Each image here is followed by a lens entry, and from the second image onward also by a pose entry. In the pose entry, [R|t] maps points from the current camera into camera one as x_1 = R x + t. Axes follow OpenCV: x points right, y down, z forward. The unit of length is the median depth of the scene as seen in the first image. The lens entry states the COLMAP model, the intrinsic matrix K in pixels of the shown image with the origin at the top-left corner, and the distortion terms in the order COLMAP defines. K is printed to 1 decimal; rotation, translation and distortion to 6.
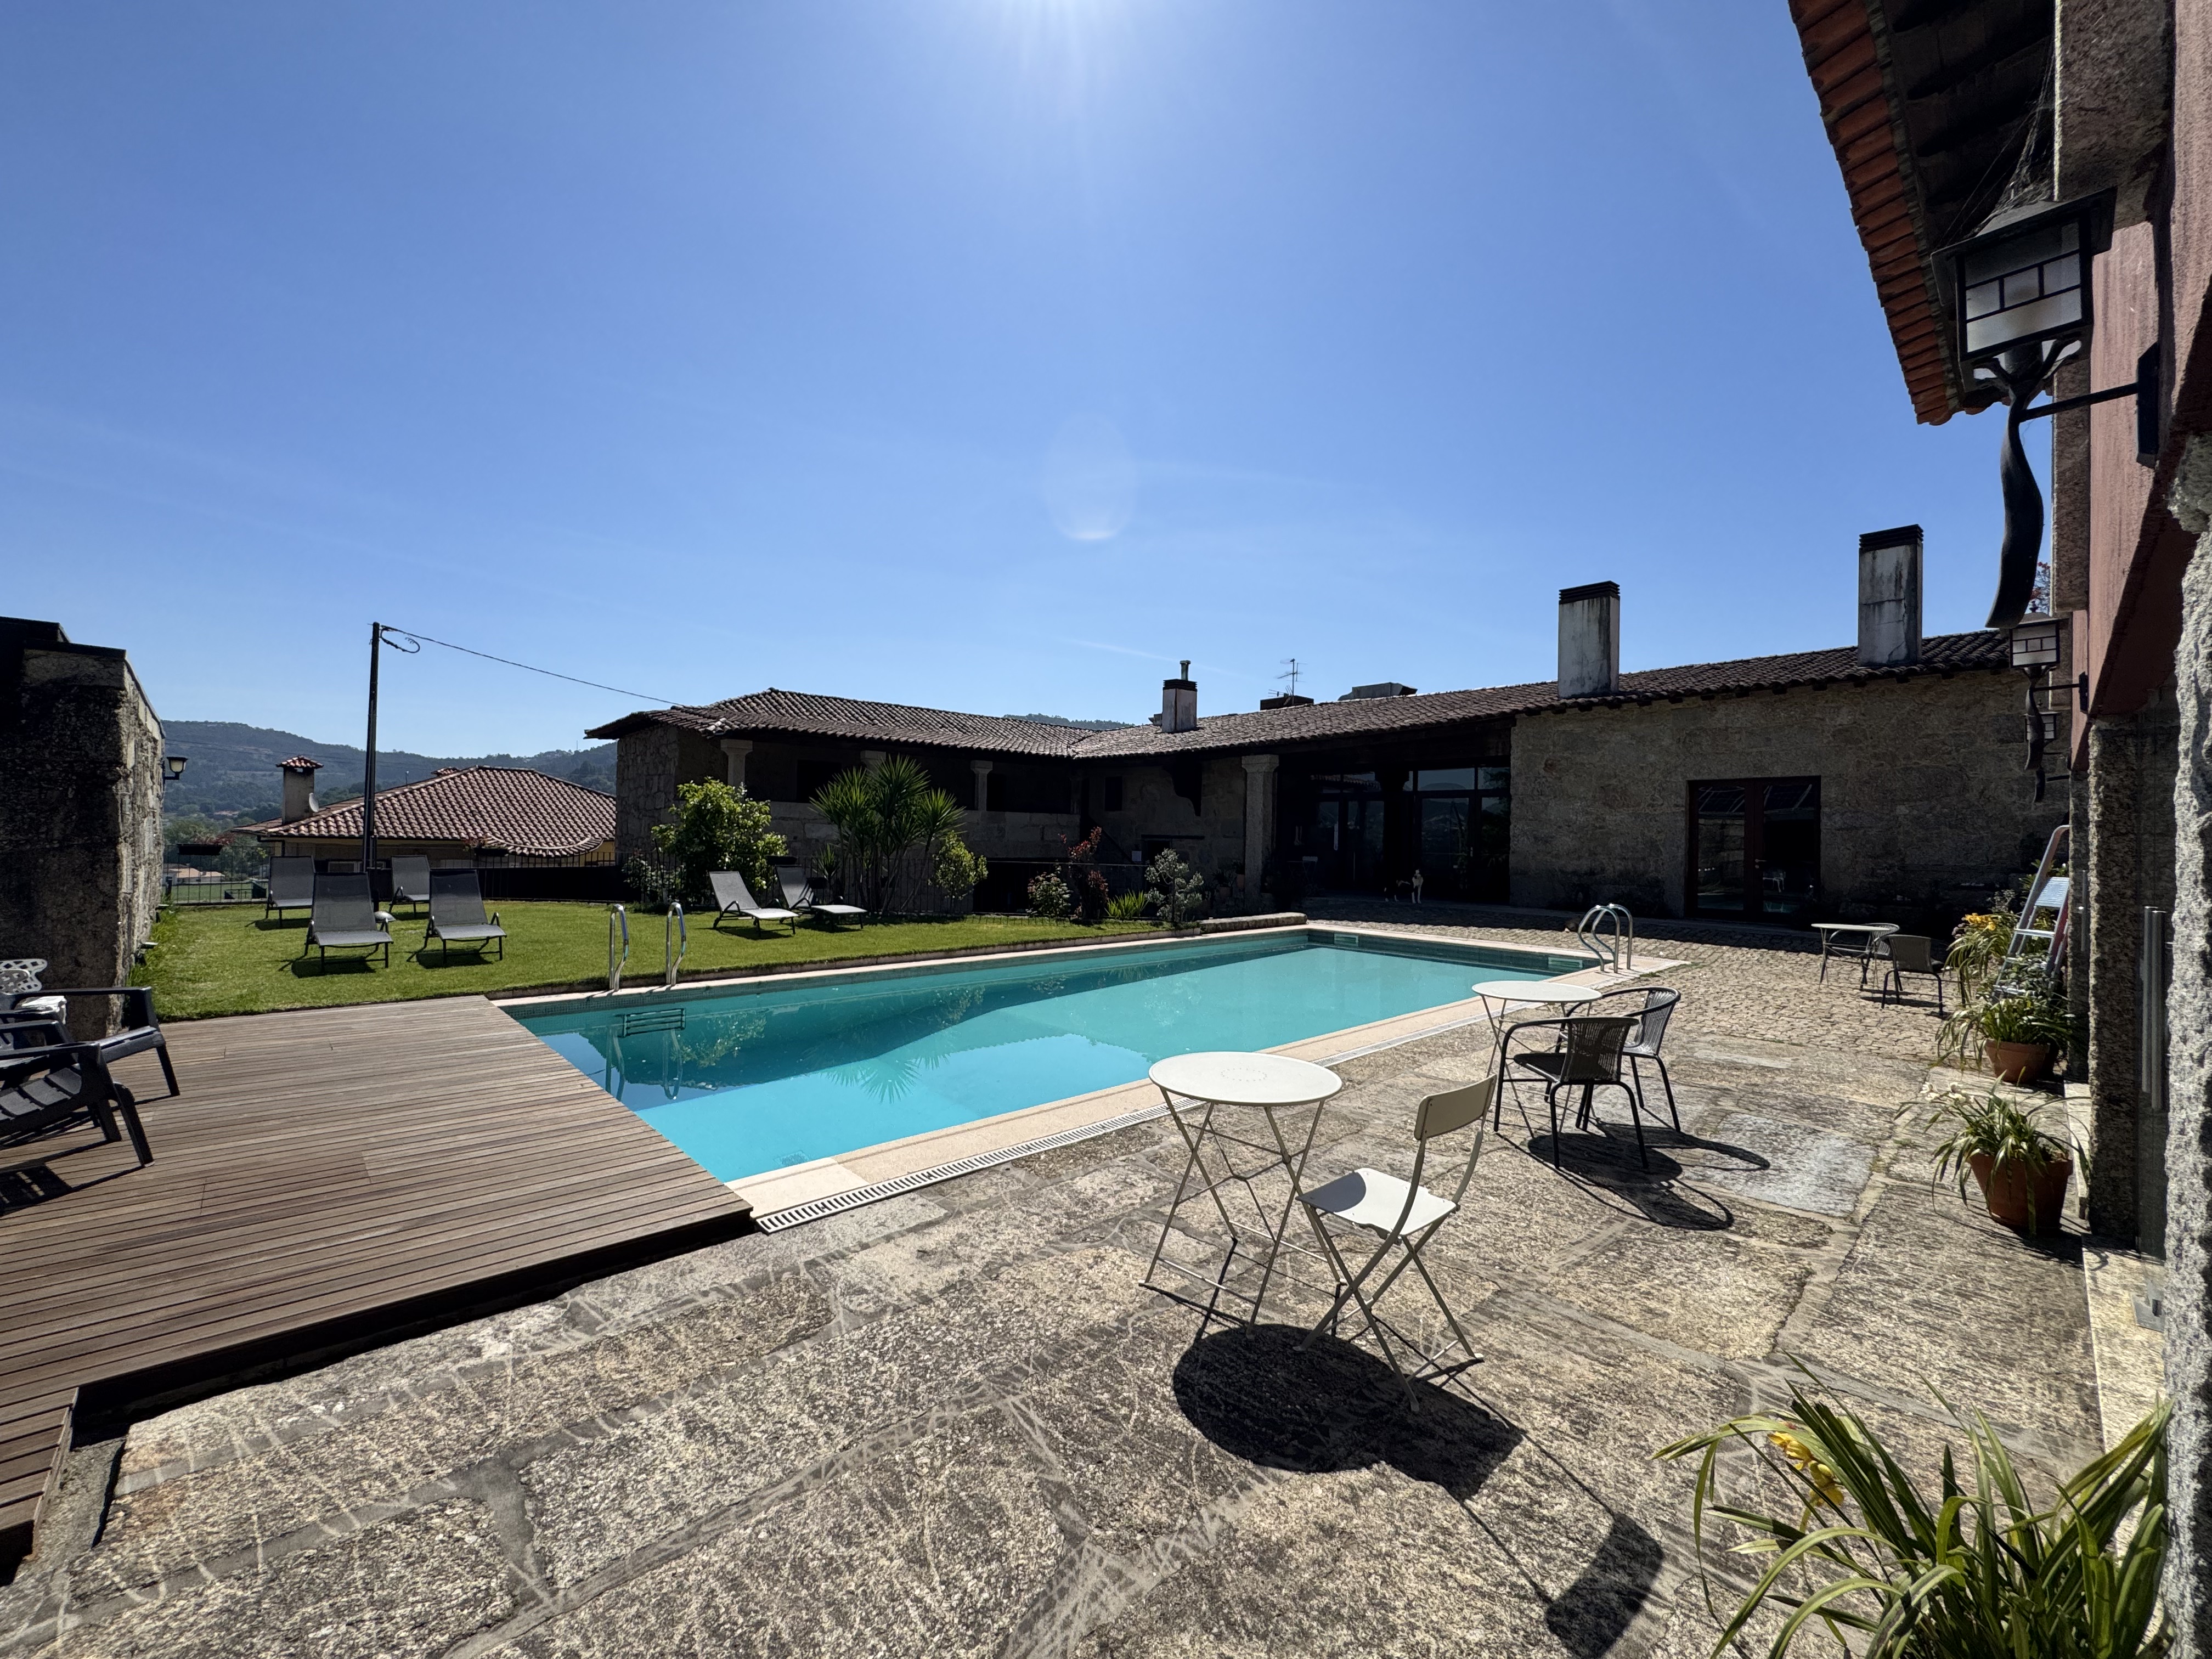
lens RADIAL K [[884.1, 0, 1107.5], [0, 884.1, 829.8], [0, 0, 1]] dist [-0.001889, -0.000631]
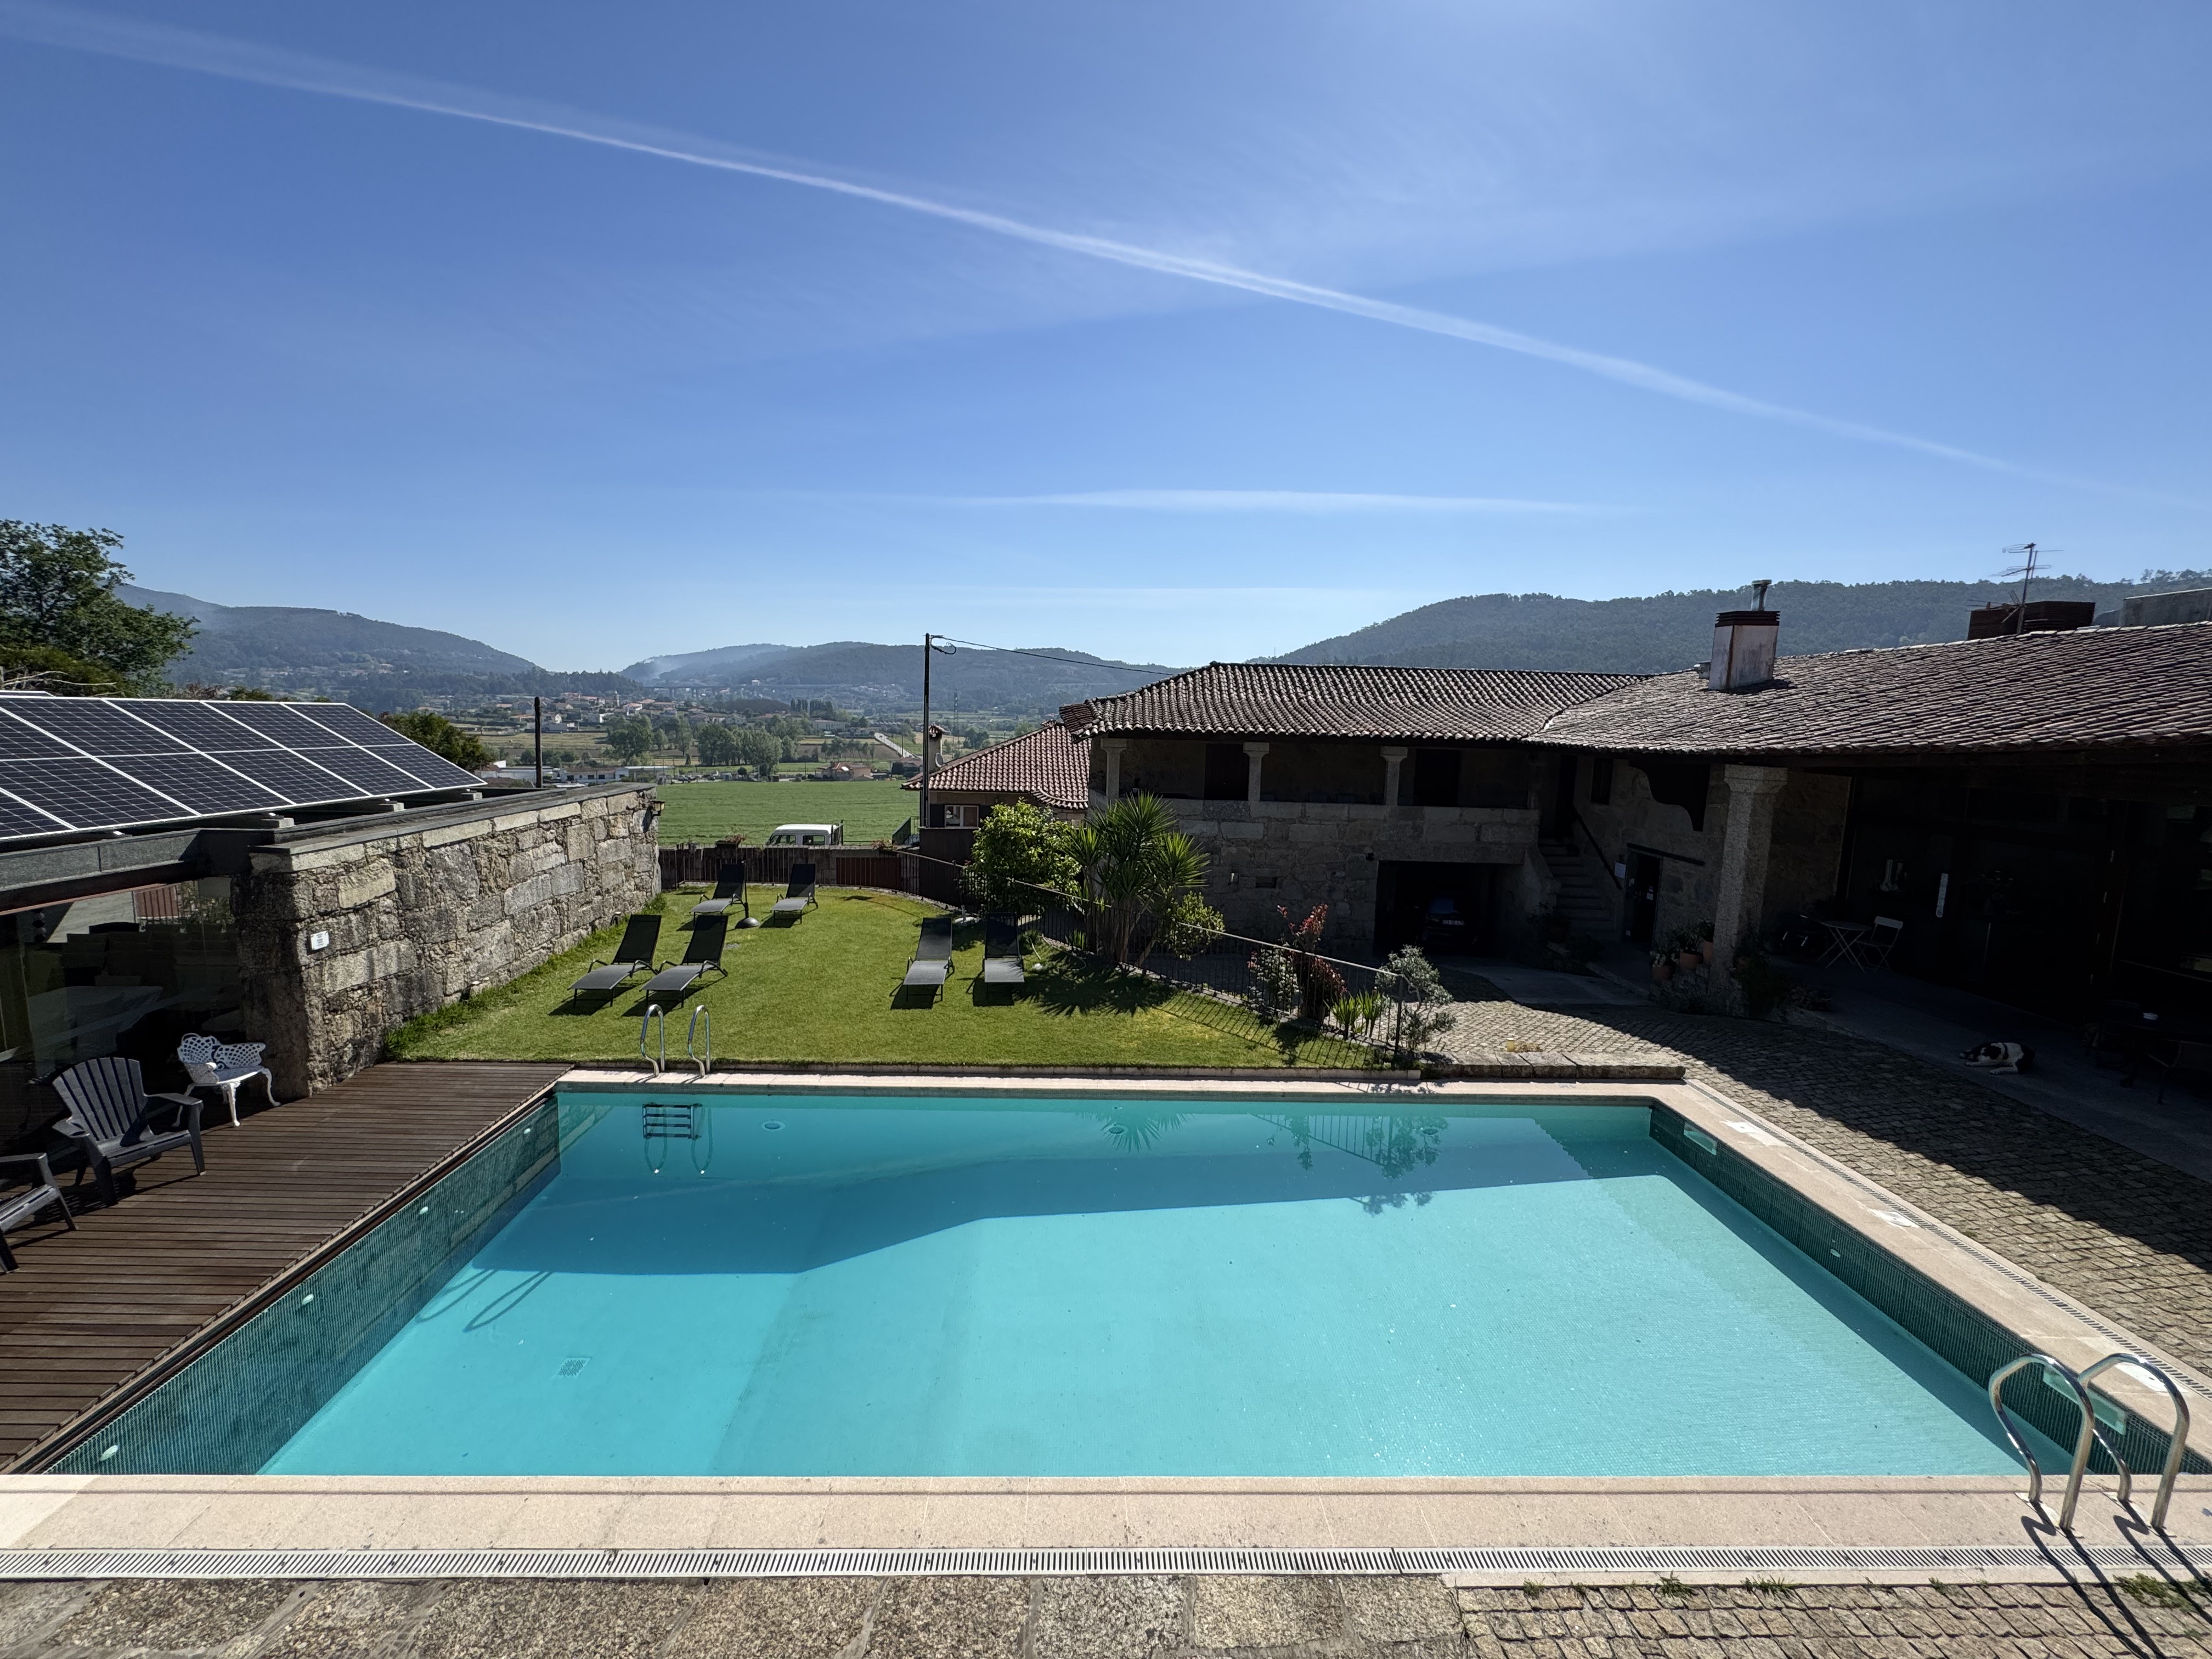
lens RADIAL K [[886.4, 0, 1106.0], [0, 886.4, 829.5], [0, 0, 1]] dist [-0.003566, 0.000468]
pose [[0.744407, 0.081621, -0.662719, 0.331678], [-0.004813, 0.993131, 0.116908, -0.146330], [0.667709, -0.083837, 0.739687, 0.281273]]
